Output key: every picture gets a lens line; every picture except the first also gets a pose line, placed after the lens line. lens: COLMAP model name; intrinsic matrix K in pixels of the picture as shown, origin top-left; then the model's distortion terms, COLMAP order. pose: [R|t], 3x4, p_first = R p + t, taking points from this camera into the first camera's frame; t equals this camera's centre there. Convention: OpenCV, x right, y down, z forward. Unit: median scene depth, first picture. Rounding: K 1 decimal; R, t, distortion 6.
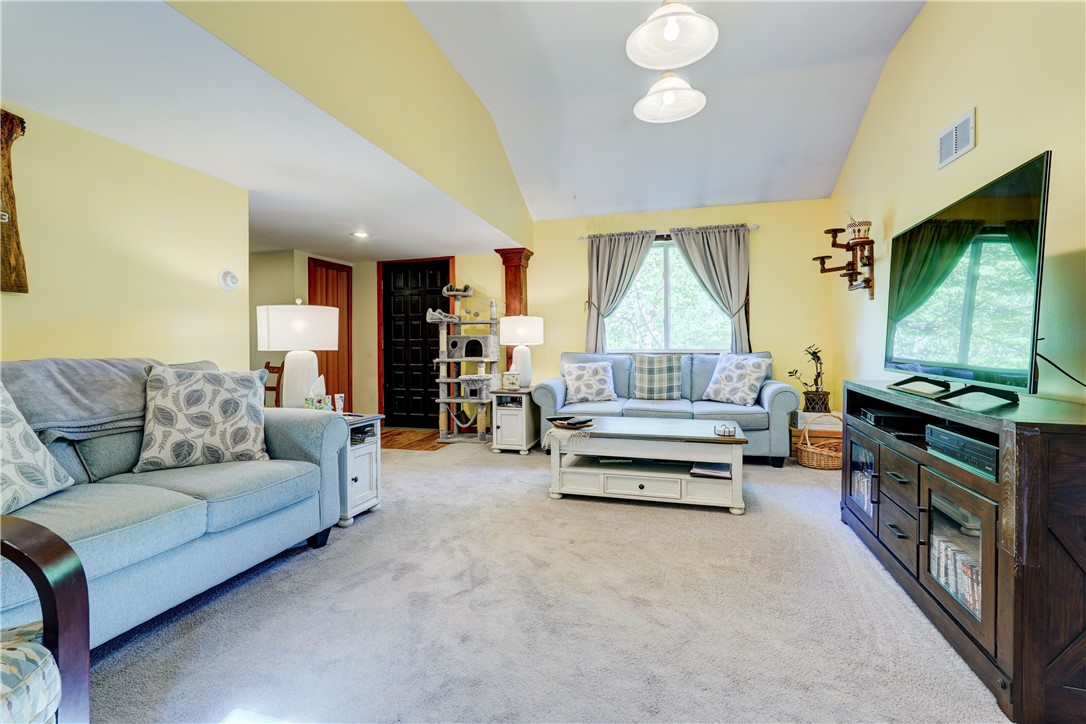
lens RADIAL K [[490.4, 0, 552.4], [0, 490.4, 355.9], [0, 0, 1]] dist [-0.020743, 0.011358]
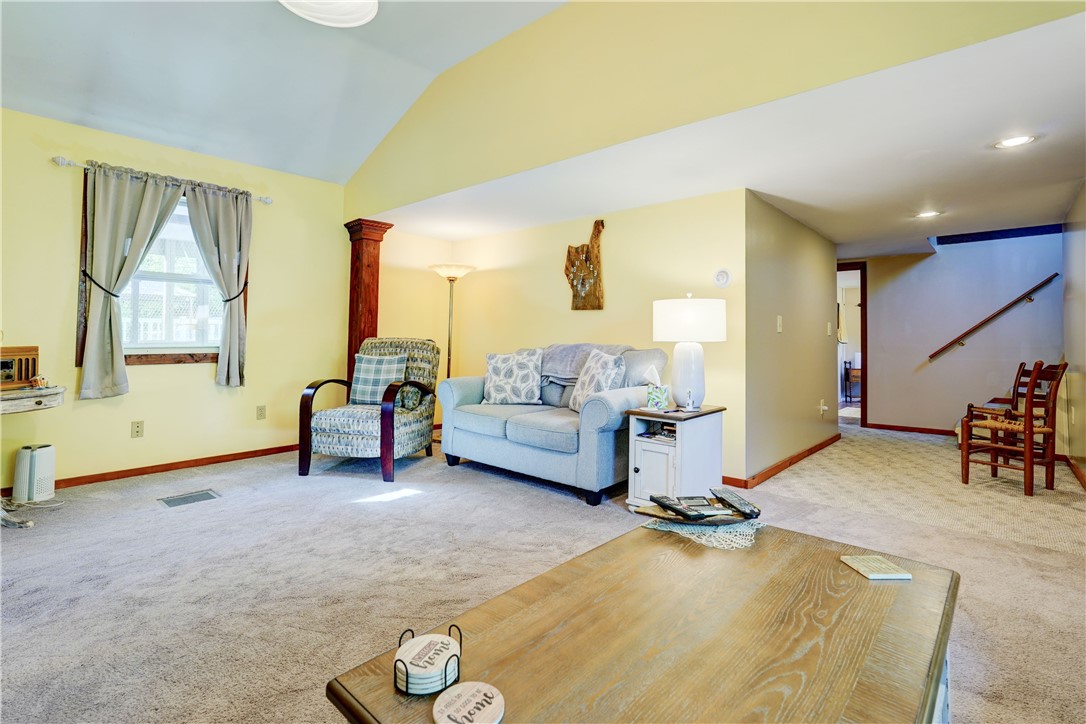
lens RADIAL K [[512.8, 0, 535.9], [0, 512.8, 326.8], [0, 0, 1]] dist [-0.002782, -0.000054]
pose [[-0.462623, -0.011899, -0.886475, 0.587767], [-0.018330, 0.999825, -0.003855, -0.033537], [0.886366, 0.014465, -0.462760, 1.196036]]
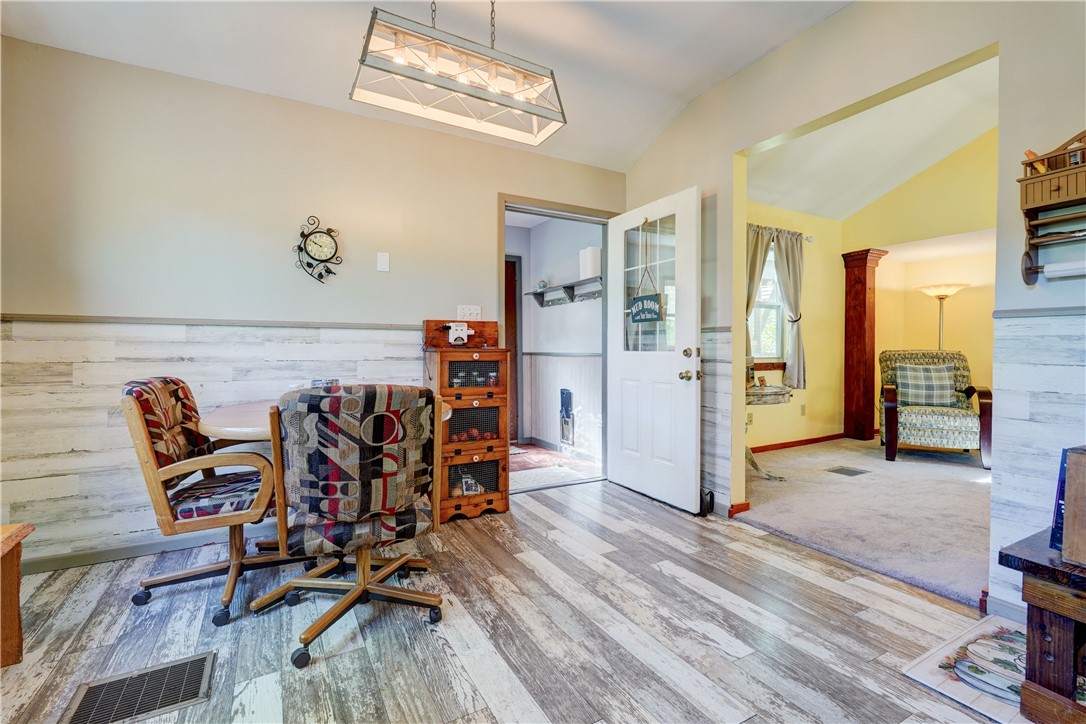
lens RADIAL K [[485.2, 0, 545.3], [0, 485.2, 349.3], [0, 0, 1]] dist [-0.002120, 0.000743]
pose [[-0.701092, 0.004981, -0.713053, 1.508112], [-0.007091, 0.999877, 0.013957, -0.015479], [0.713036, 0.014842, -0.700971, 0.393413]]
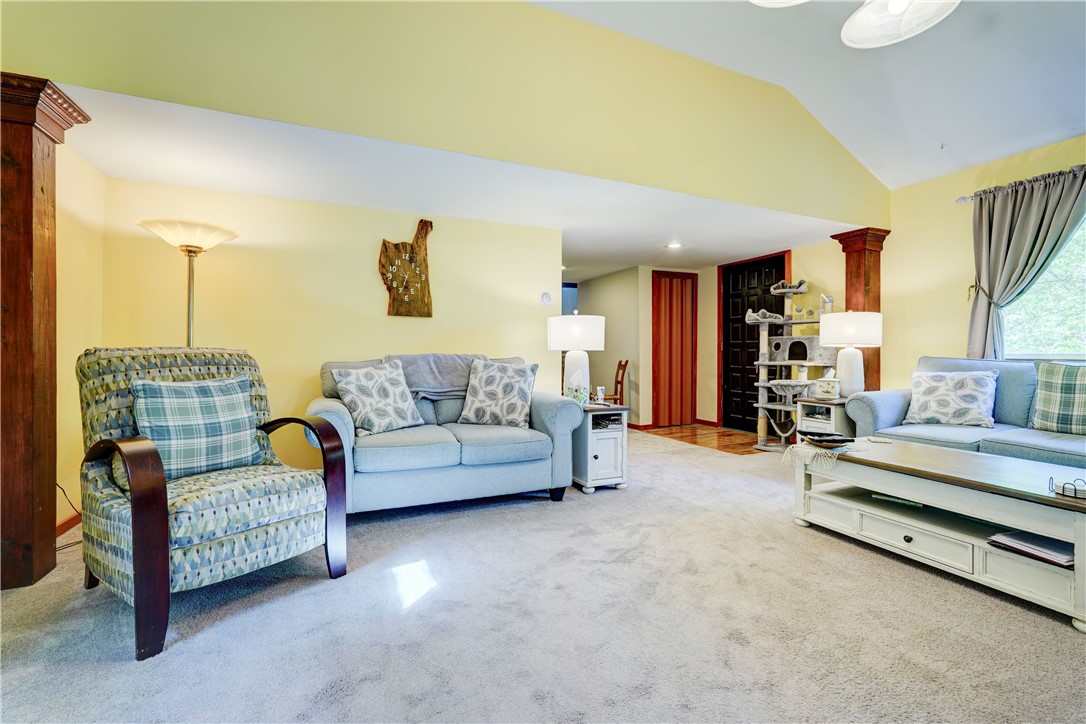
lens RADIAL K [[489.0, 0, 533.1], [0, 489.0, 361.2], [0, 0, 1]] dist [-0.001640, 0.000172]
pose [[0.629679, 0.023330, -0.776505, 0.402028], [-0.019157, 0.999711, 0.014501, 0.000162], [0.776619, 0.005744, 0.629944, 0.101565]]
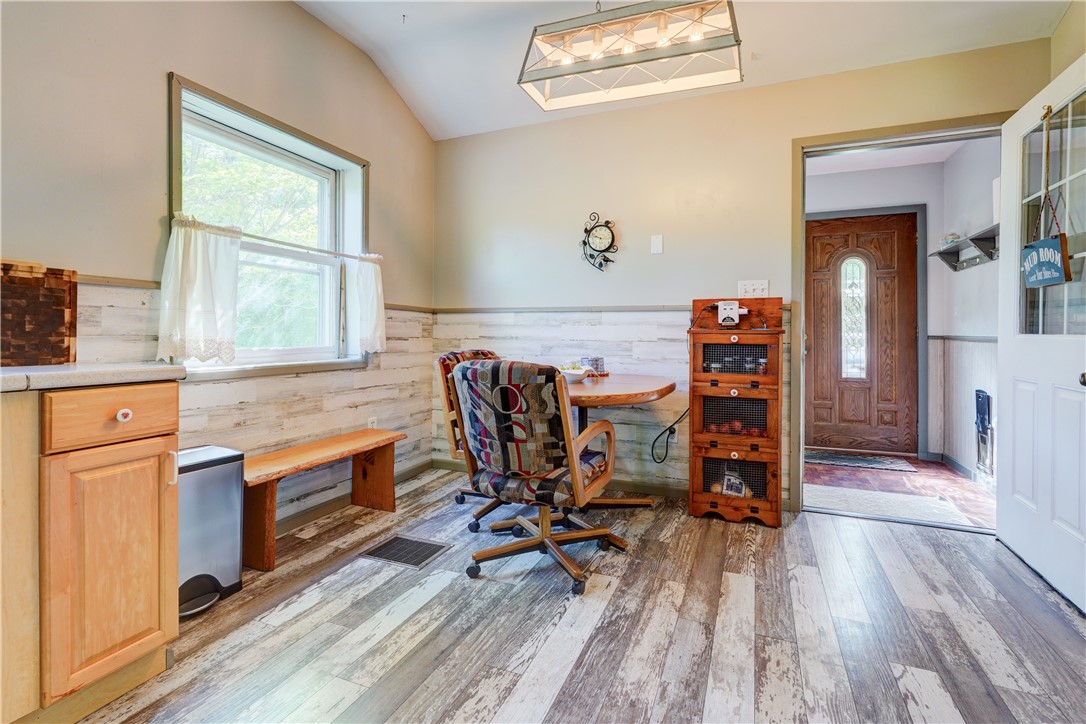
lens RADIAL K [[500.6, 0, 557.5], [0, 500.6, 335.5], [0, 0, 1]] dist [-0.023385, 0.014239]
pose [[-0.995230, 0.002566, 0.097521, 1.105174], [0.004910, 0.999705, 0.023804, -0.014629], [-0.097431, 0.024169, -0.994949, 0.521801]]
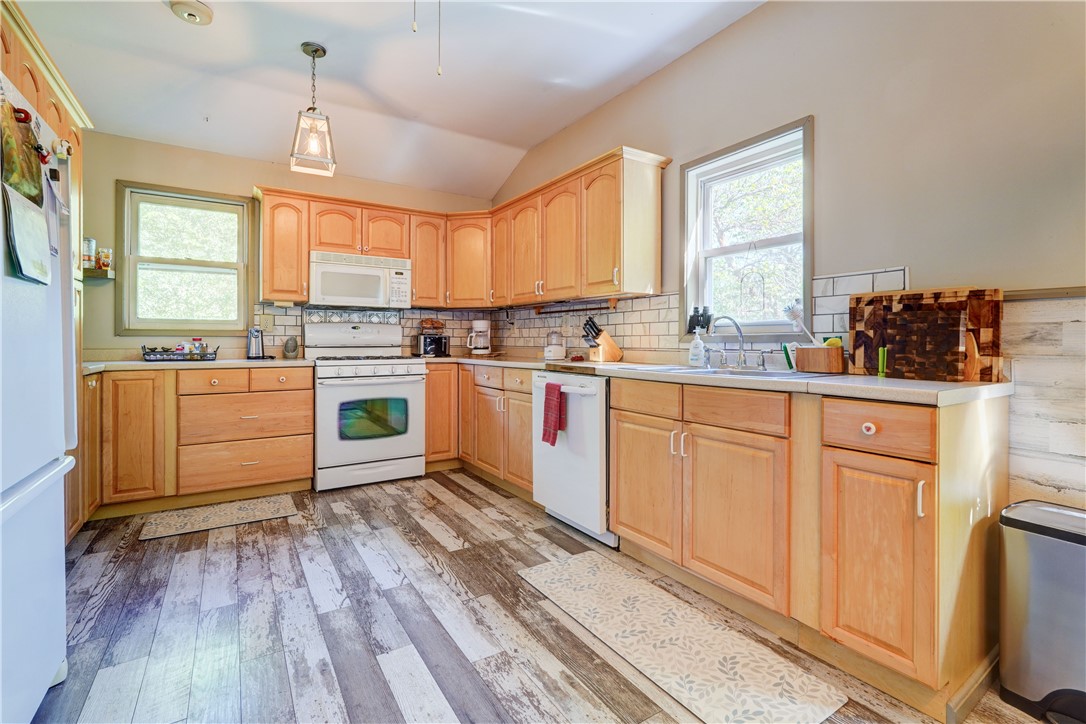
lens RADIAL K [[495.4, 0, 531.5], [0, 495.4, 340.7], [0, 0, 1]] dist [-0.002813, 0.000109]
pose [[0.675413, 0.006195, 0.737414, 0.943858], [0.012403, 0.999728, -0.019759, -0.015558], [-0.737335, 0.022492, 0.675152, 0.005334]]
